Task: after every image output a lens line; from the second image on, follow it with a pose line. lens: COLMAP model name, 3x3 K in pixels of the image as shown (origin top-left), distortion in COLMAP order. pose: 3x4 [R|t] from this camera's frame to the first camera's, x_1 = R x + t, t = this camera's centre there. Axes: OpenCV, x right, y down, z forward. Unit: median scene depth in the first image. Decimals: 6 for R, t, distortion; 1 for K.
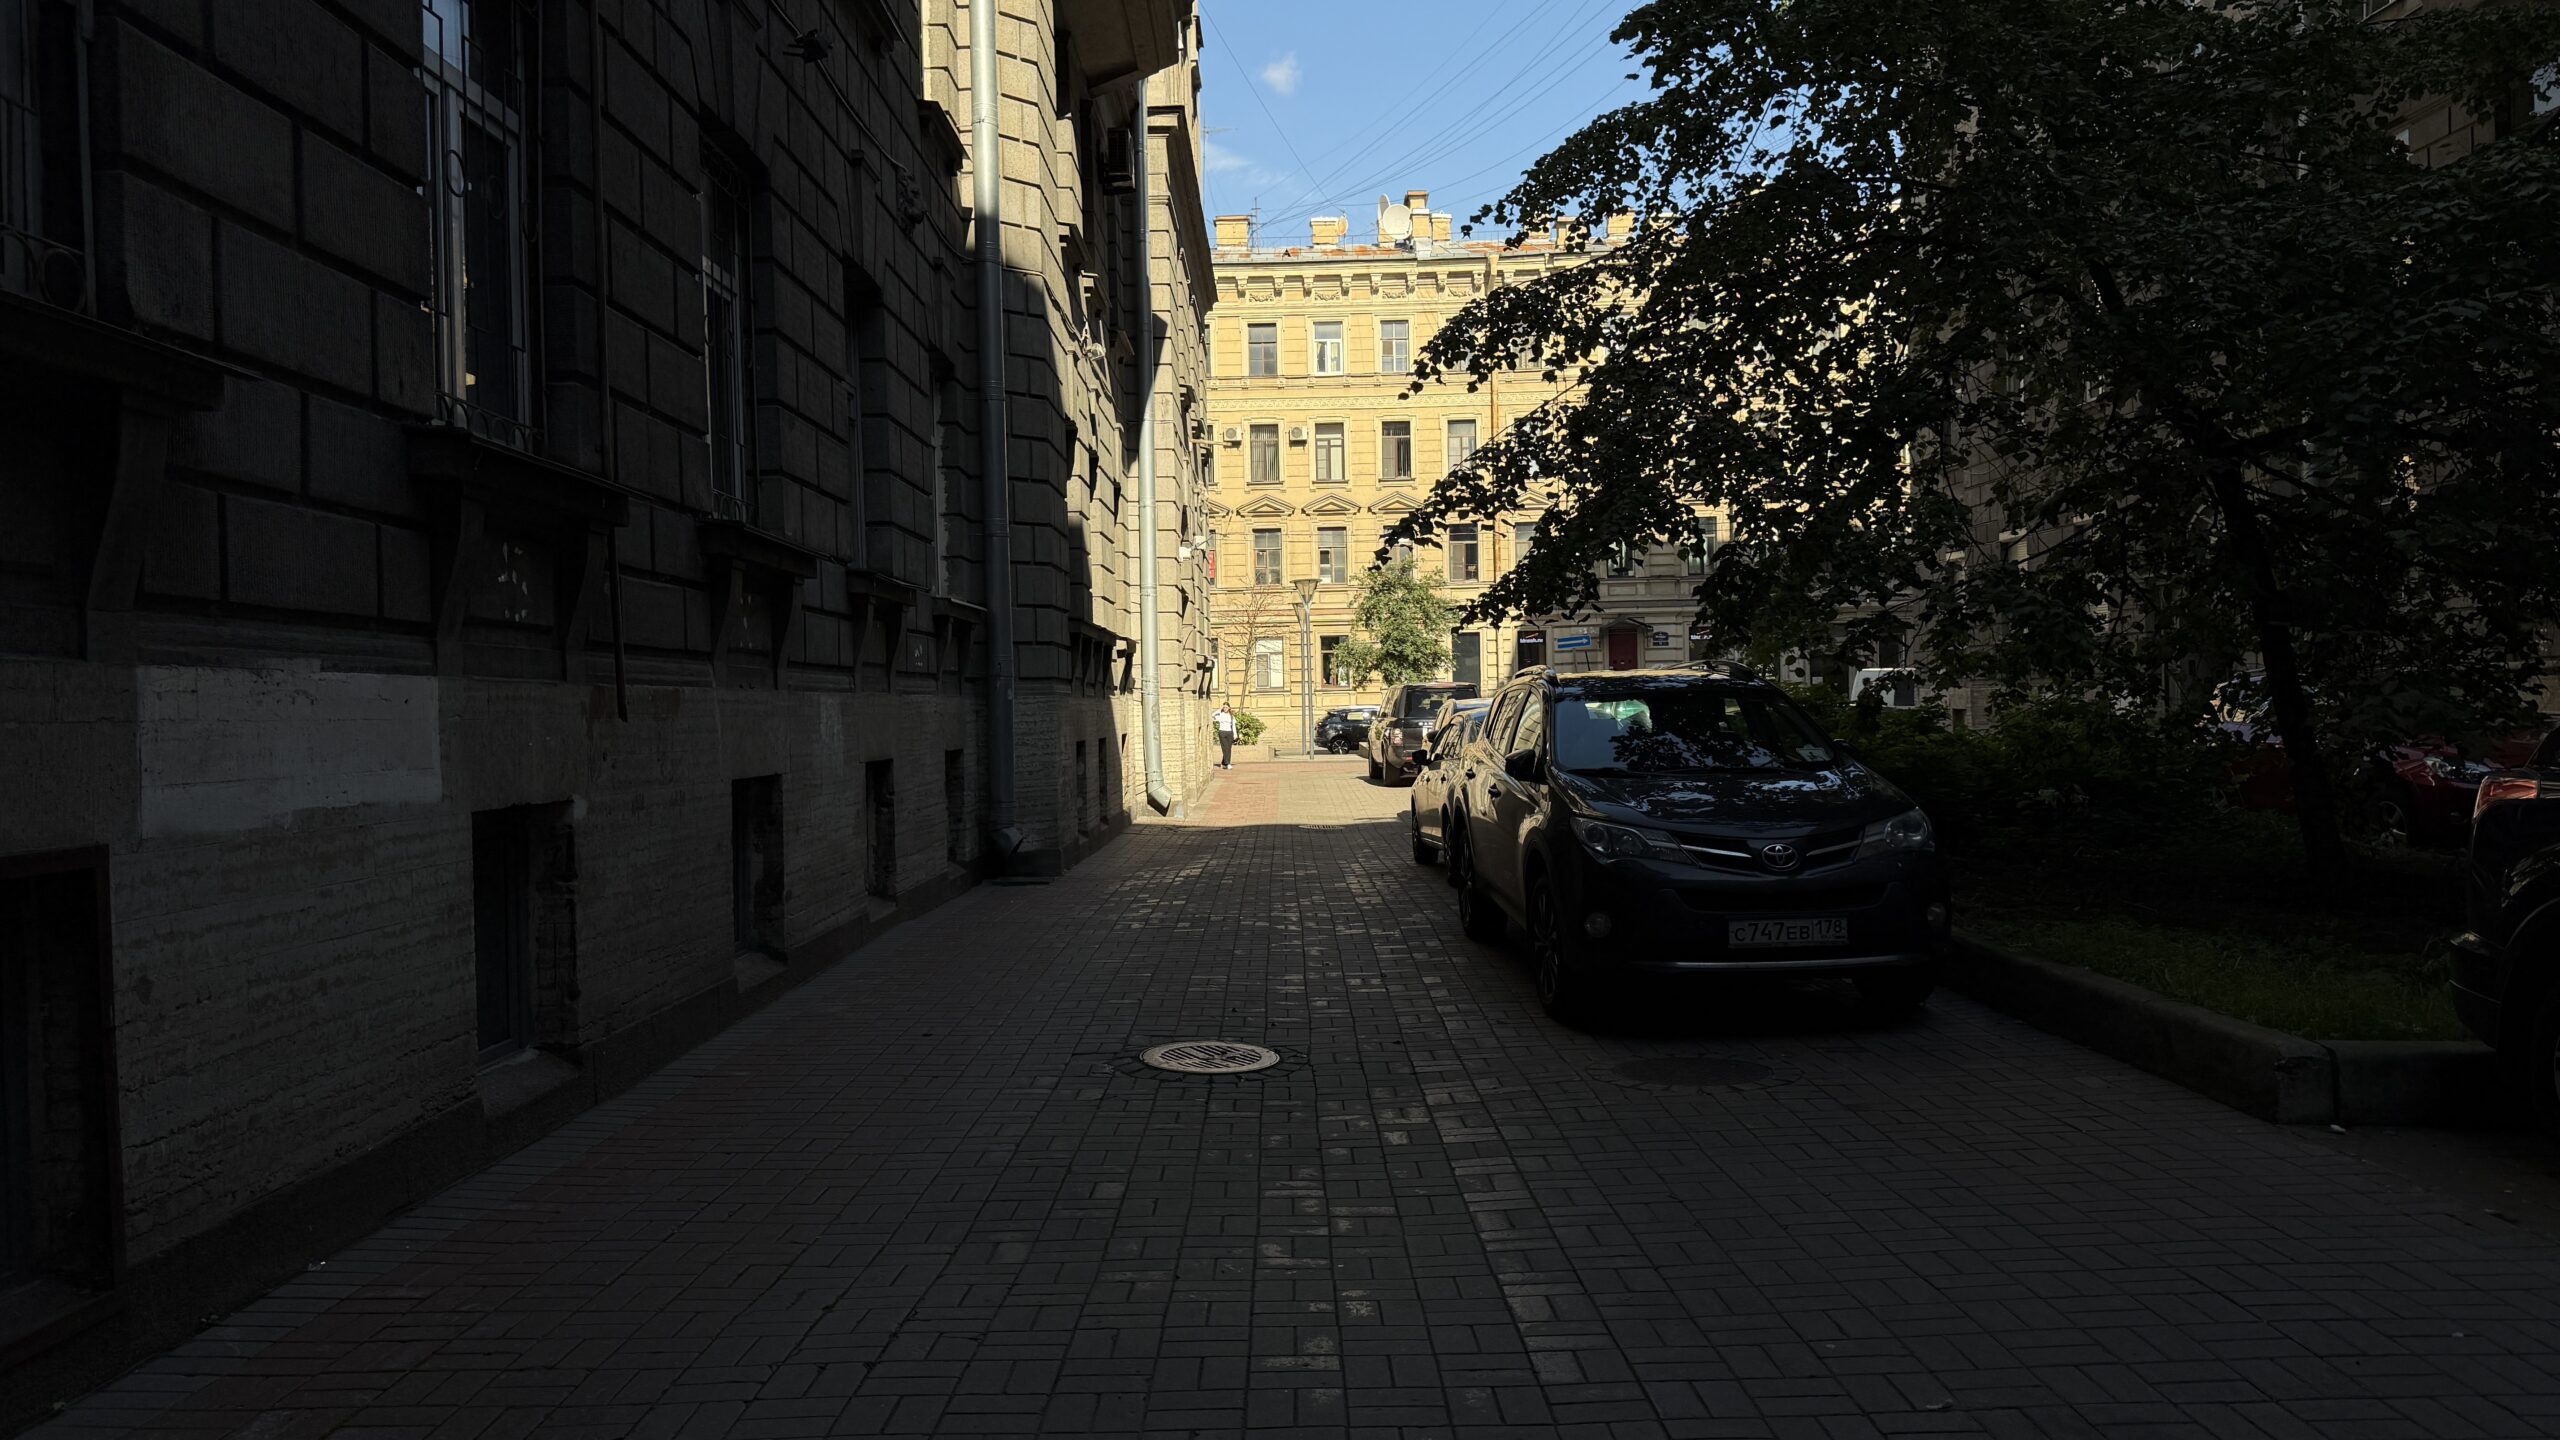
lens RADIAL K [[1776.7, 0, 1276.6], [0, 1776.7, 724.2], [0, 0, 1]] dist [0.051472, -0.036927]
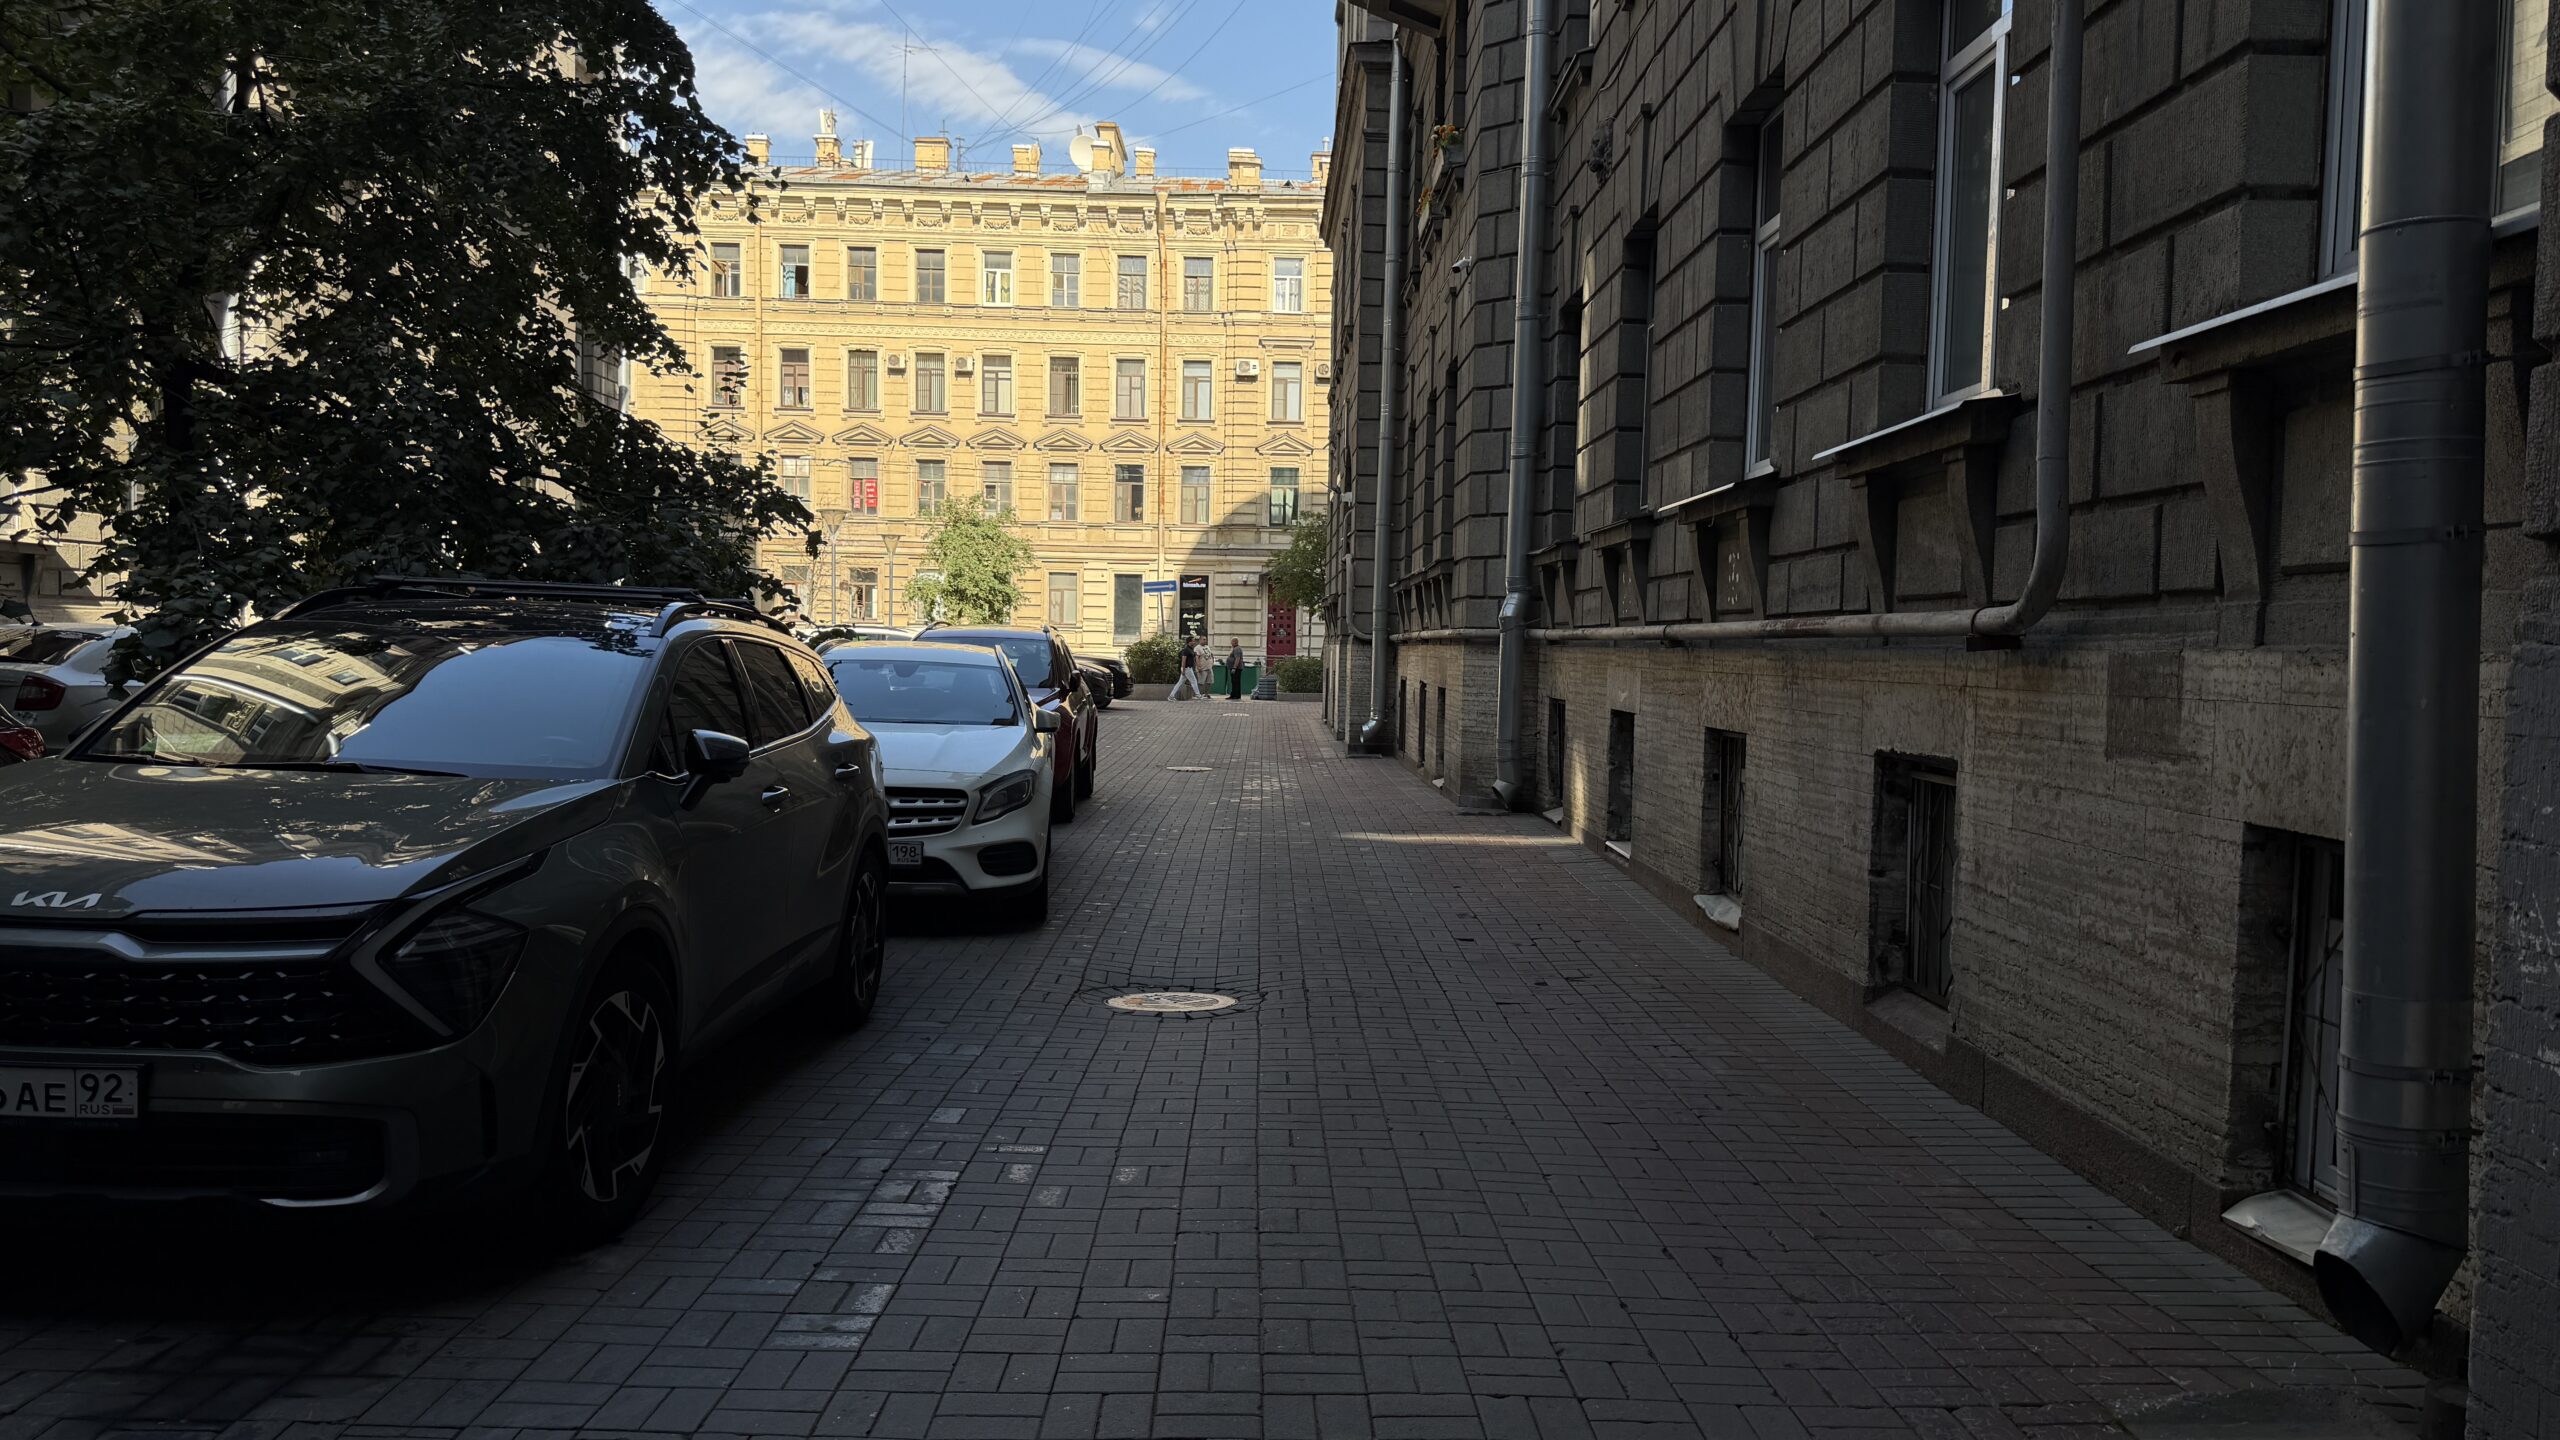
lens RADIAL K [[1776.7, 0, 1286.0], [0, 1776.7, 716.6], [0, 0, 1]] dist [0.051472, -0.036927]
pose [[0.998607, 0.042814, 0.030823, 0.168209], [-0.043690, 0.998643, 0.028345, -0.004229], [-0.029568, -0.029652, 0.999123, 0.002972]]
